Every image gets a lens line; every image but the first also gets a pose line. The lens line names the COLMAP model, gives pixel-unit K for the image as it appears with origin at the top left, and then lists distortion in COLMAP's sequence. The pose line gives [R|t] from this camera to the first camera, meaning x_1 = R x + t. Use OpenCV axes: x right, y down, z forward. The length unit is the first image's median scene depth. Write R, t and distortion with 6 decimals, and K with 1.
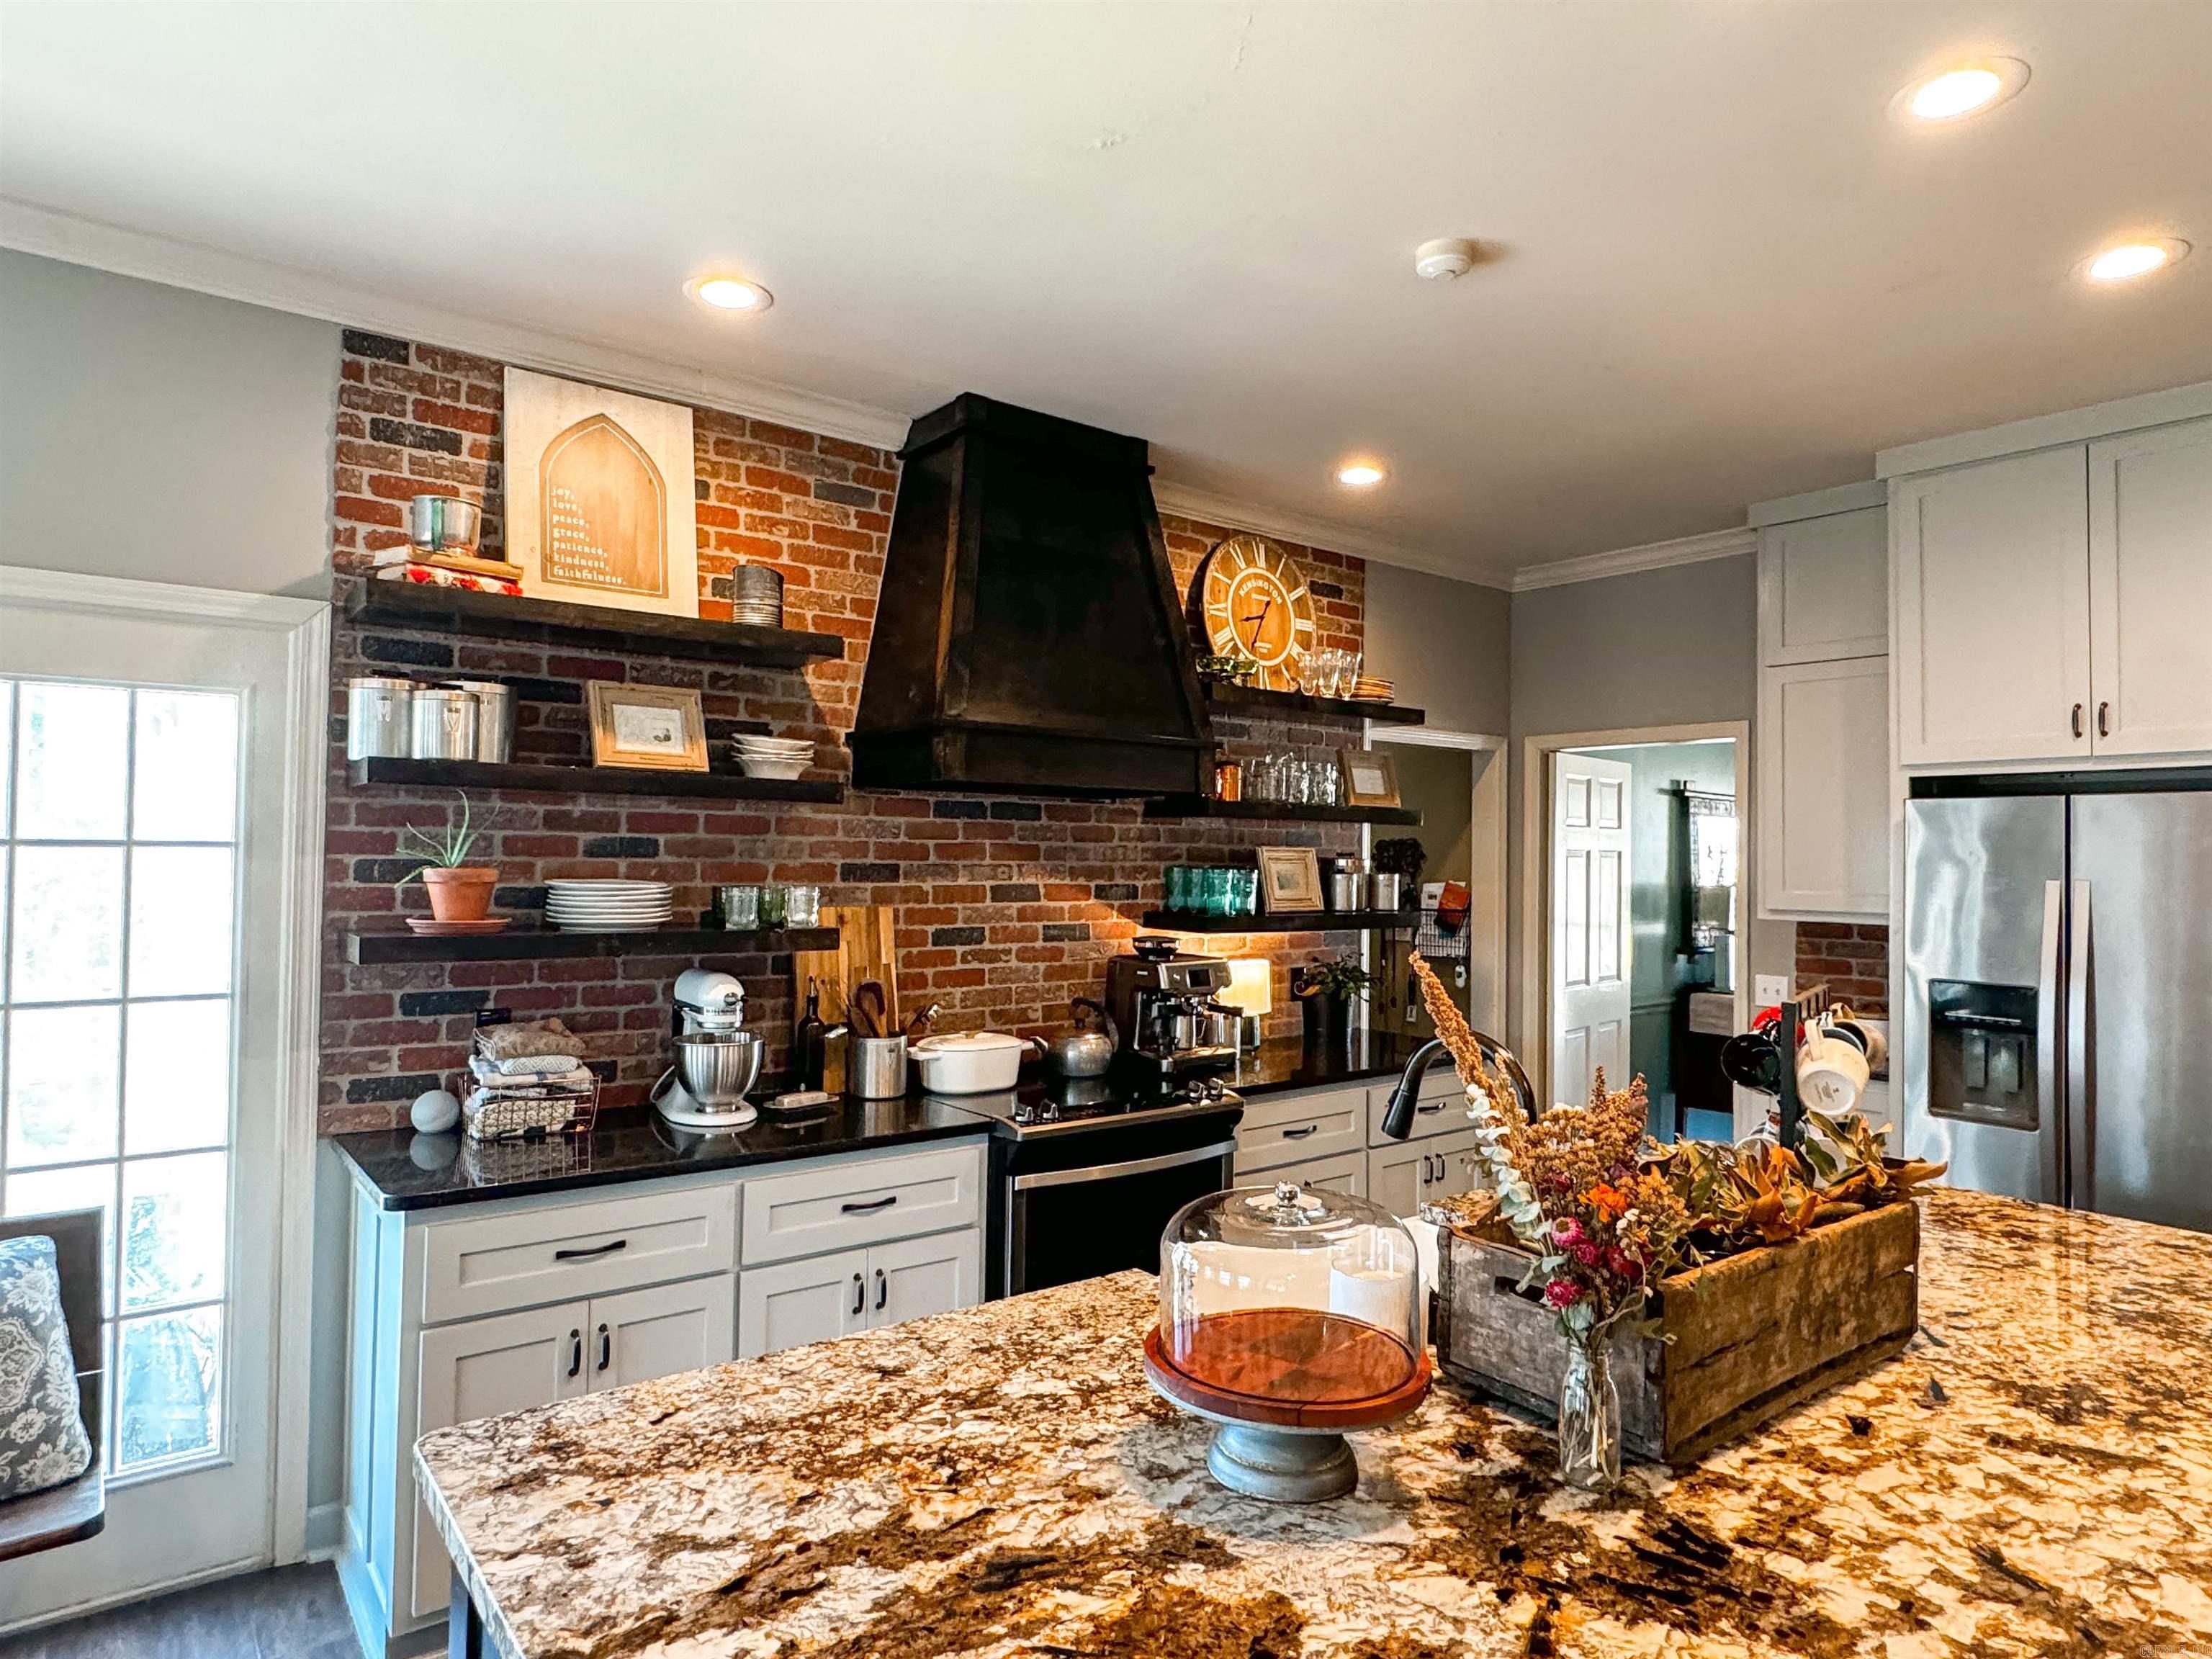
lens RADIAL K [[1291.7, 0, 1096.4], [0, 1291.7, 827.6], [0, 0, 1]] dist [-0.004473, 0.000664]
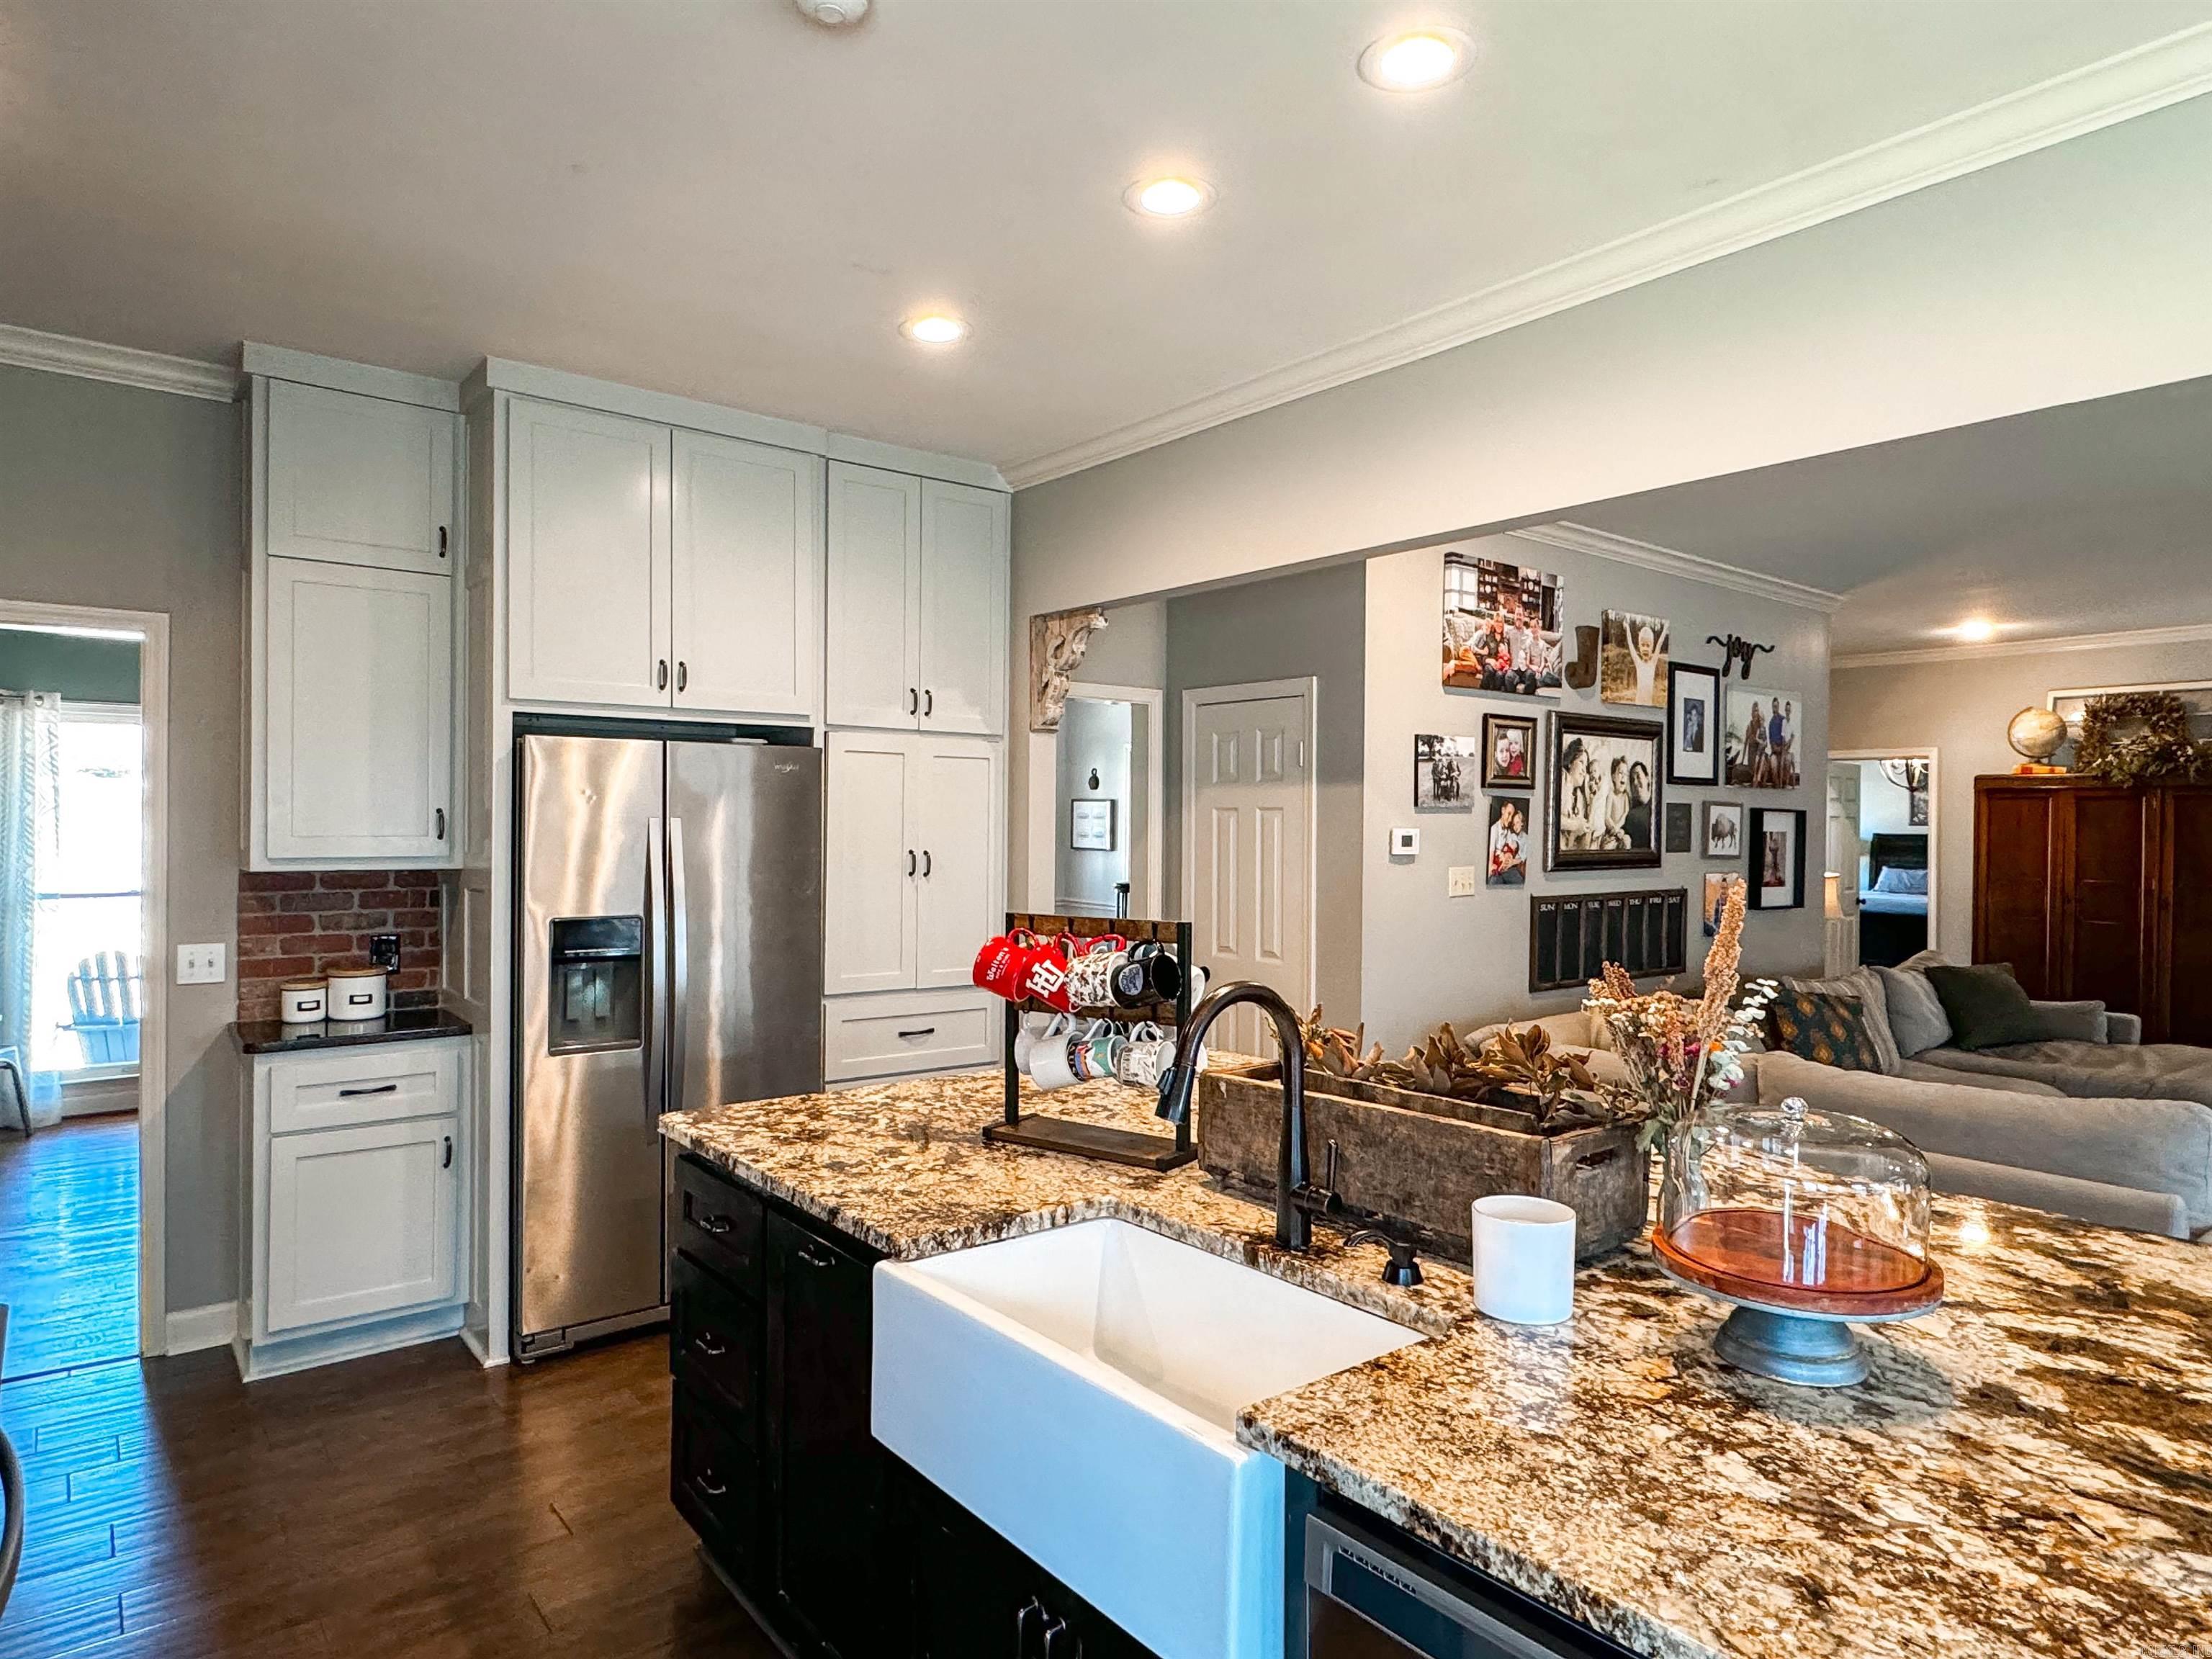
lens RADIAL K [[1291.7, 0, 1096.4], [0, 1291.7, 827.6], [0, 0, 1]] dist [-0.004473, 0.000664]
pose [[-0.008574, -0.019264, 0.999778, -0.894942], [-0.029366, 0.999388, 0.019005, 0.043041], [-0.999532, -0.029196, -0.009135, 1.547636]]
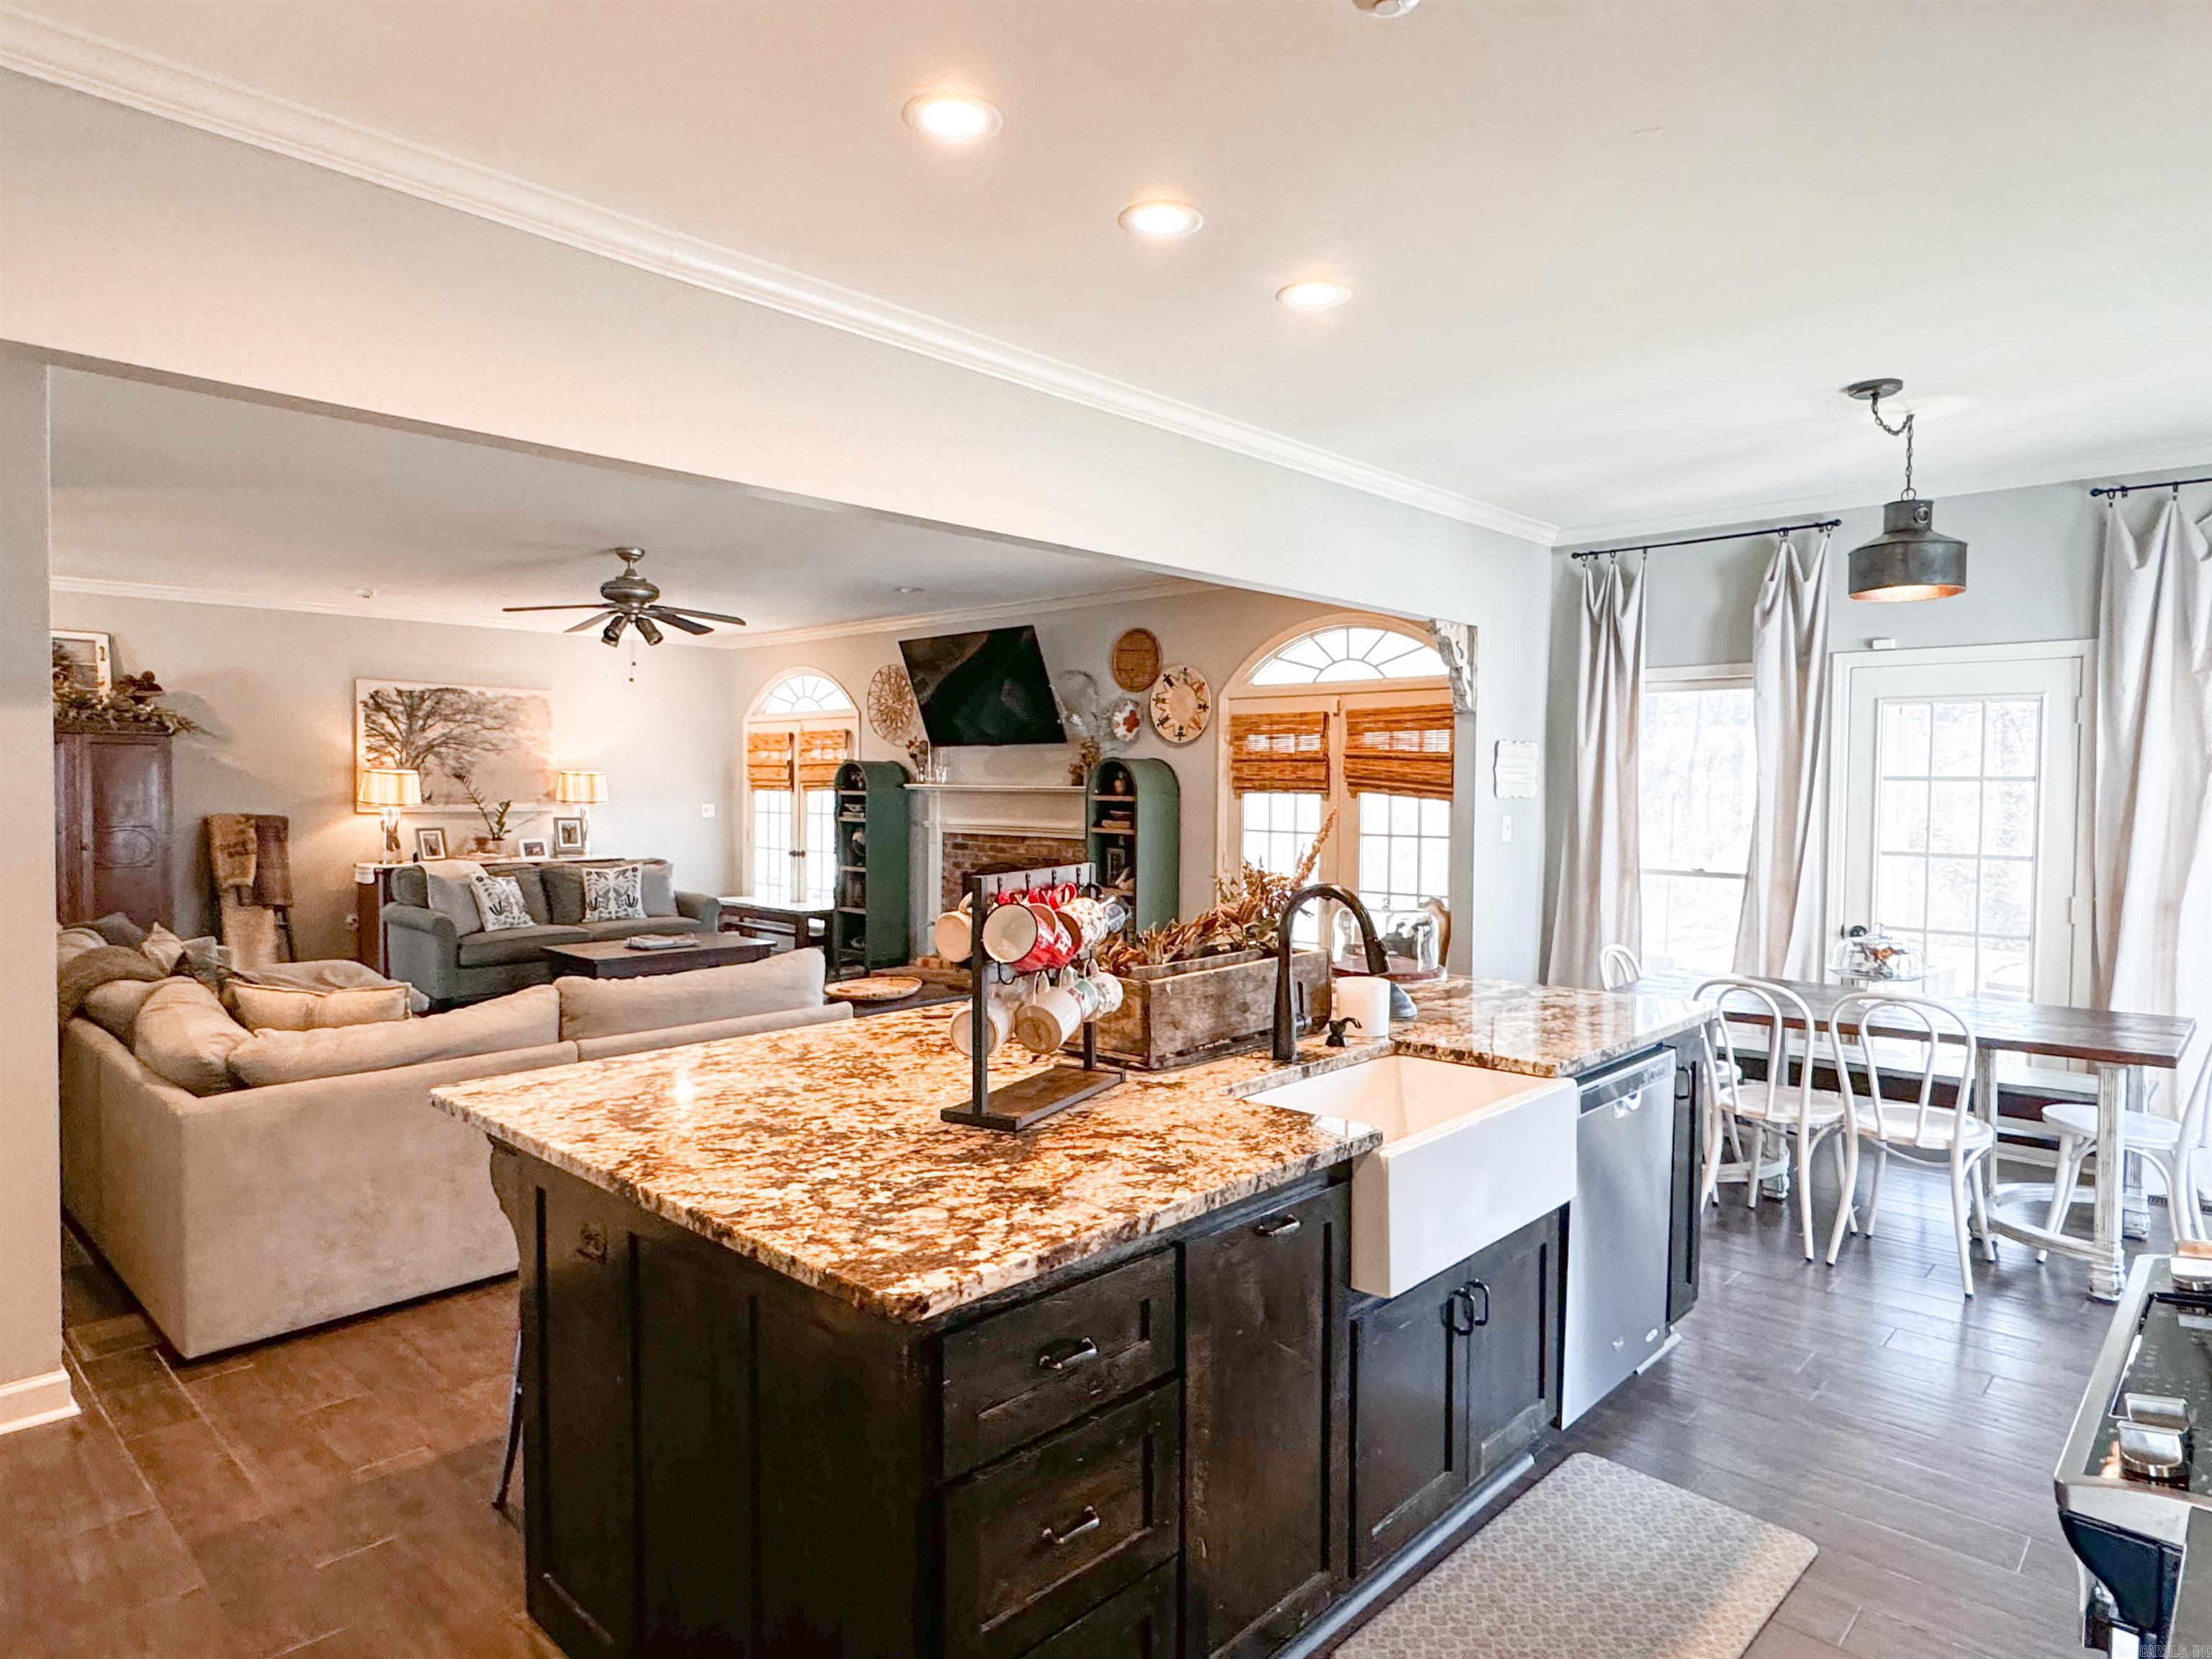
lens RADIAL K [[1291.7, 0, 1096.4], [0, 1291.7, 827.6], [0, 0, 1]] dist [-0.004473, 0.000664]
pose [[-0.989490, -0.015352, -0.143786, 1.011988], [-0.016968, 0.999806, 0.010019, 0.123916], [0.143604, 0.012353, -0.989558, 3.229749]]
